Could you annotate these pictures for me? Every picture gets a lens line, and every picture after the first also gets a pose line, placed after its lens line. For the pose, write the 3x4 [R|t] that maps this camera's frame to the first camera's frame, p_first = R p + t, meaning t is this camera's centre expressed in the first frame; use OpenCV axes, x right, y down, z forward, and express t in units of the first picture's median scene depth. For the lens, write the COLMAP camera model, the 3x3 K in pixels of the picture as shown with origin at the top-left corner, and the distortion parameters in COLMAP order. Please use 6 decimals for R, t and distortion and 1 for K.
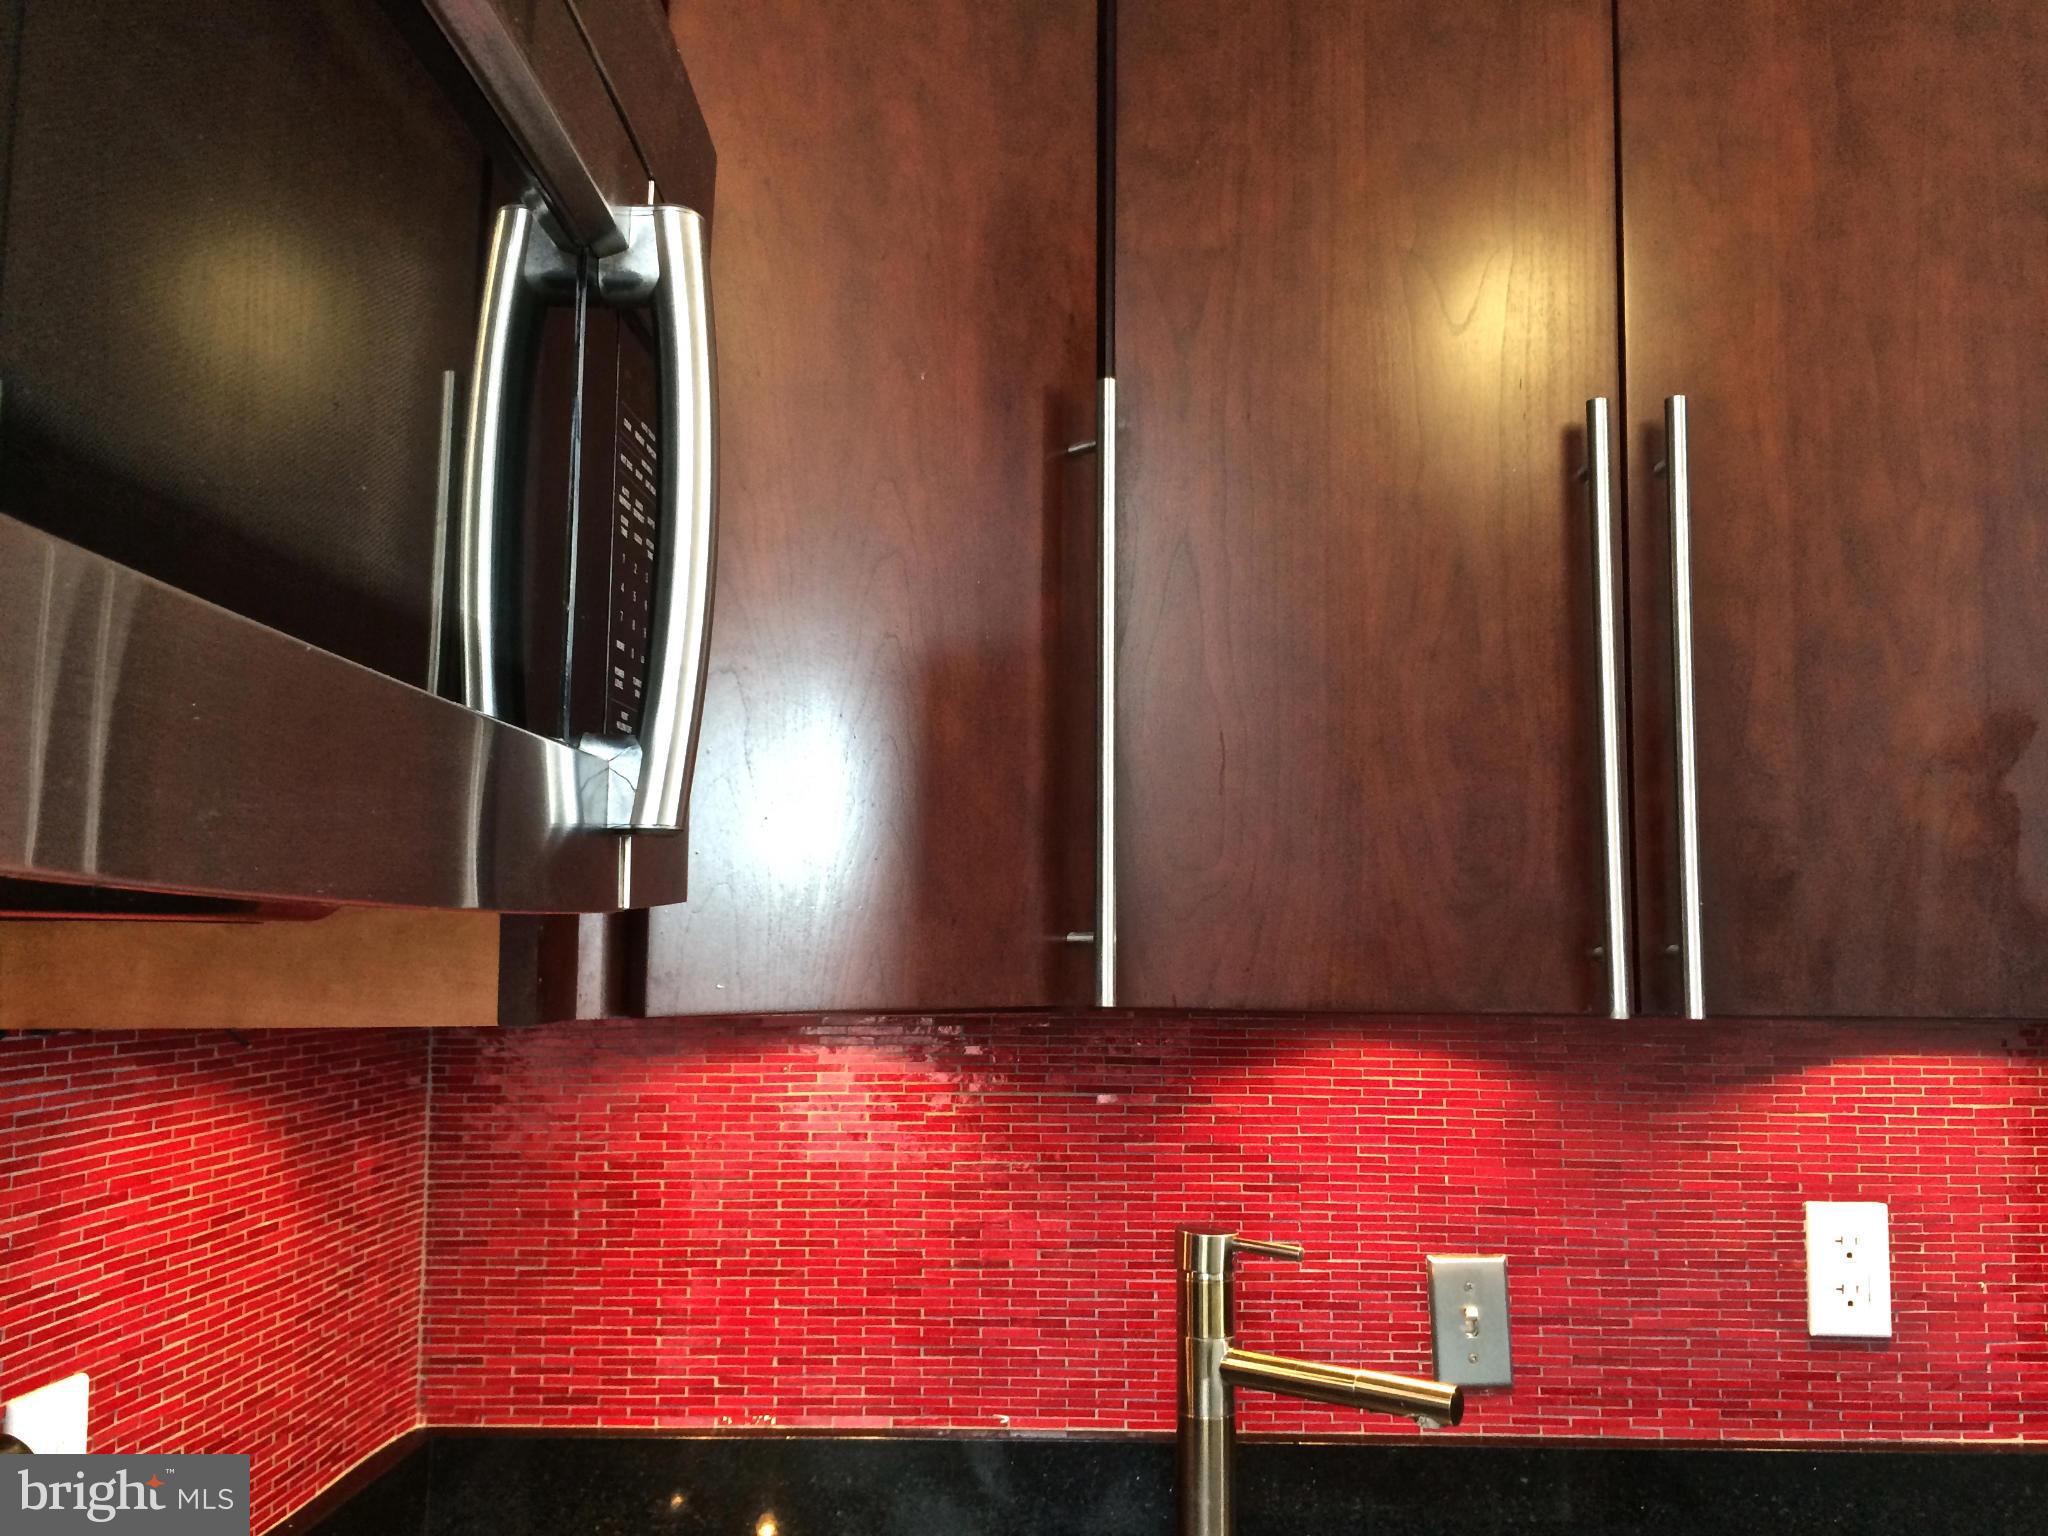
lens RADIAL K [[1806.6, 0, 1024.0], [0, 1806.6, 768.0], [0, 0, 1]] dist [0.094979, -0.152837]
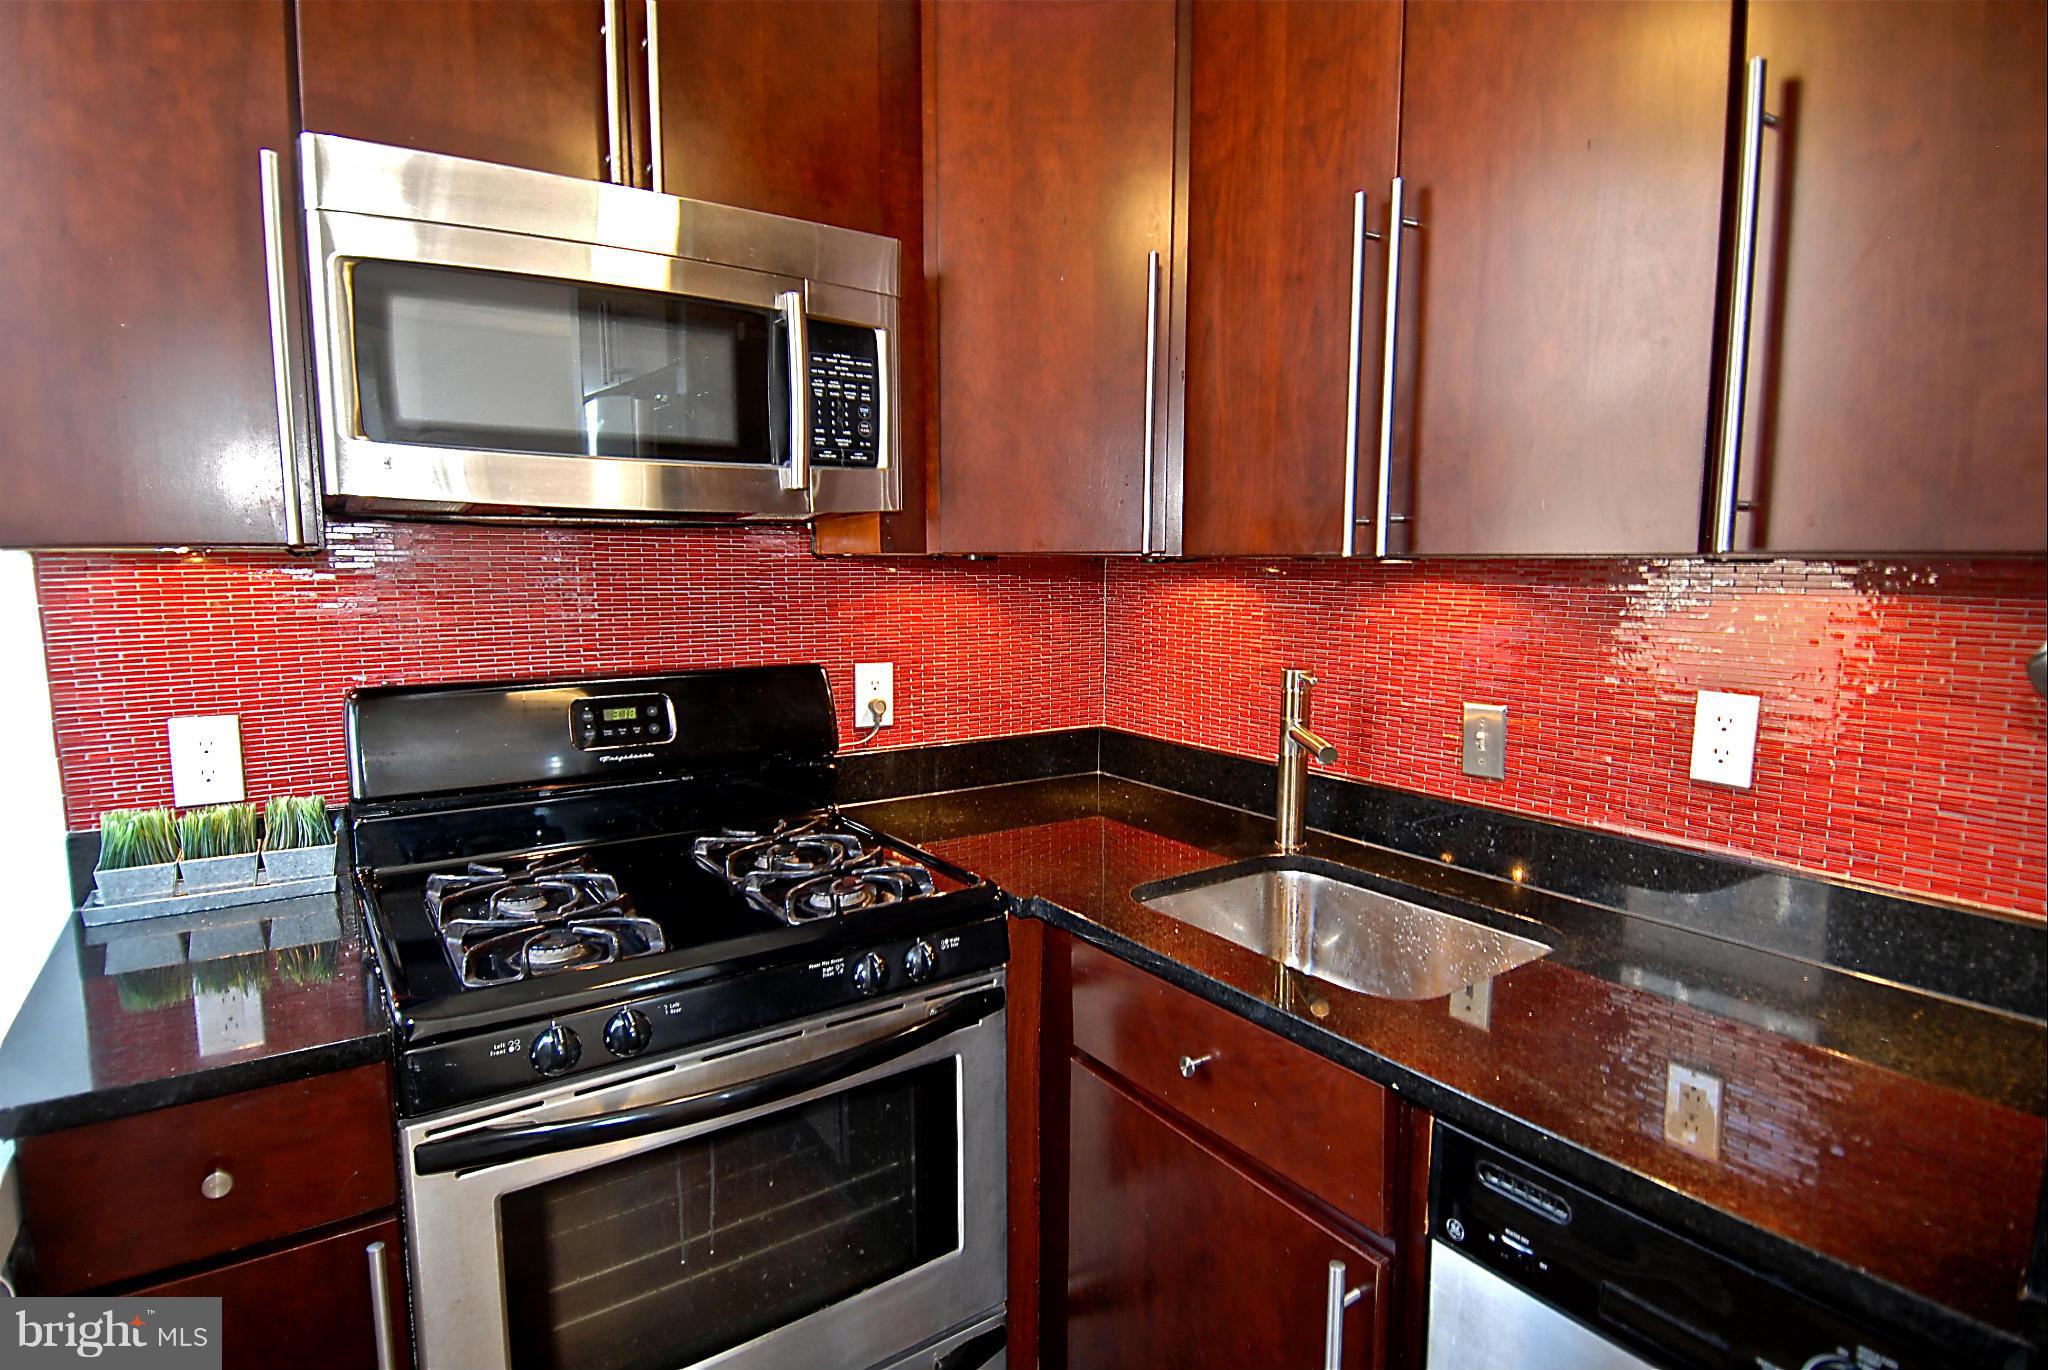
lens RADIAL K [[1069.5, 0, 1019.1], [0, 1069.5, 687.6], [0, 0, 1]] dist [0.055006, -0.057576]
pose [[0.572231, 0.092402, -0.814870, 0.824982], [0.082160, 0.982174, 0.169069, 0.044971], [0.815967, -0.163696, 0.554438, 0.083279]]
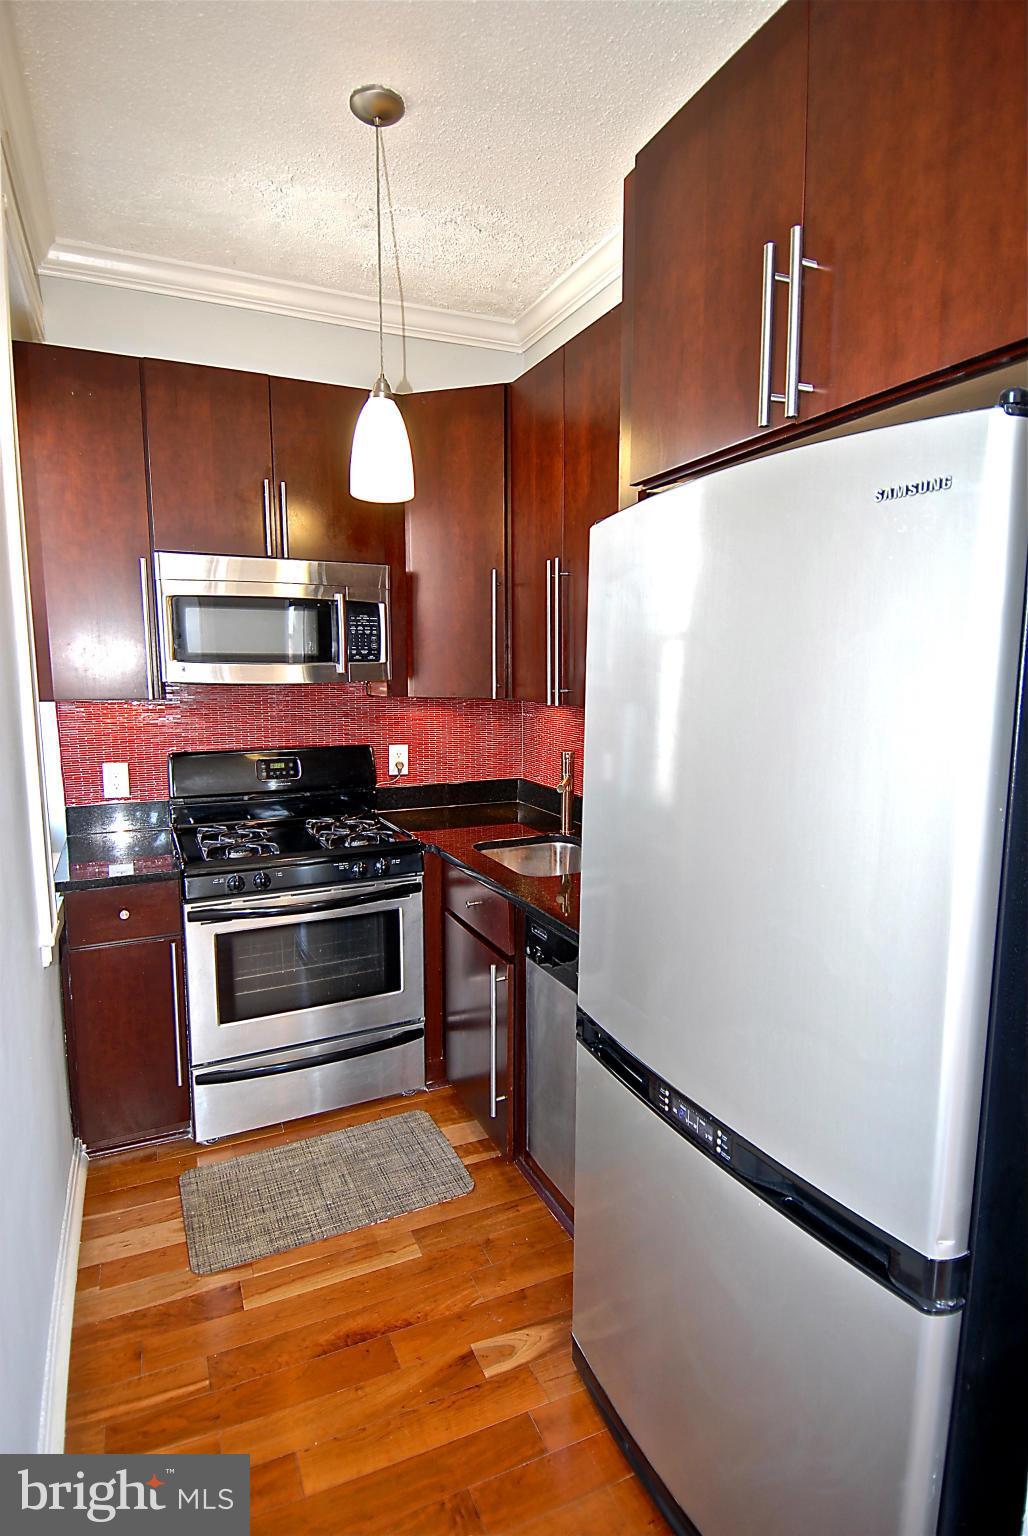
lens RADIAL K [[802.2, 0, 519.1], [0, 802.2, 763.0], [0, 0, 1]] dist [0.055006, -0.057576]
pose [[0.441597, 0.105733, -0.890962, 1.673398], [0.089715, 0.982851, 0.161104, -0.040754], [0.892717, -0.151076, 0.424538, 0.057187]]
